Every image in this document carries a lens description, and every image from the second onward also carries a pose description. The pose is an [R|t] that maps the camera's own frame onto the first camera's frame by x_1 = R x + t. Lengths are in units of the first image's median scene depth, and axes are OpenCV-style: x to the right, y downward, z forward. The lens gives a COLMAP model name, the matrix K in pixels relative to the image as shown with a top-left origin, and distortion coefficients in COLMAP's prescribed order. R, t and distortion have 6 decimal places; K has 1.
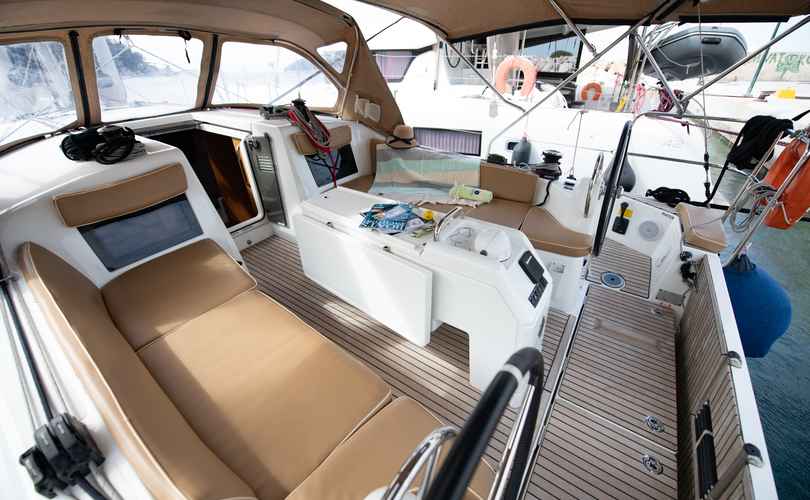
lens RADIAL K [[317.5, 0, 405.0], [0, 317.5, 250.0], [0, 0, 1]] dist [-0.014549, -0.000076]
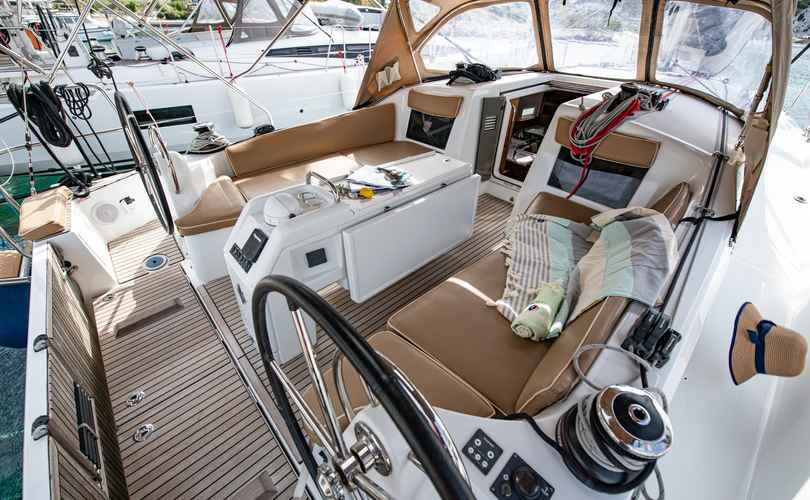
lens RADIAL K [[317.5, 0, 405.0], [0, 317.5, 250.0], [0, 0, 1]] dist [-0.014549, -0.000076]
pose [[-0.214872, 0.592835, -0.776130, 0.882239], [-0.522611, 0.601548, 0.604168, -0.641690], [0.825051, 0.535432, 0.180566, 1.011314]]
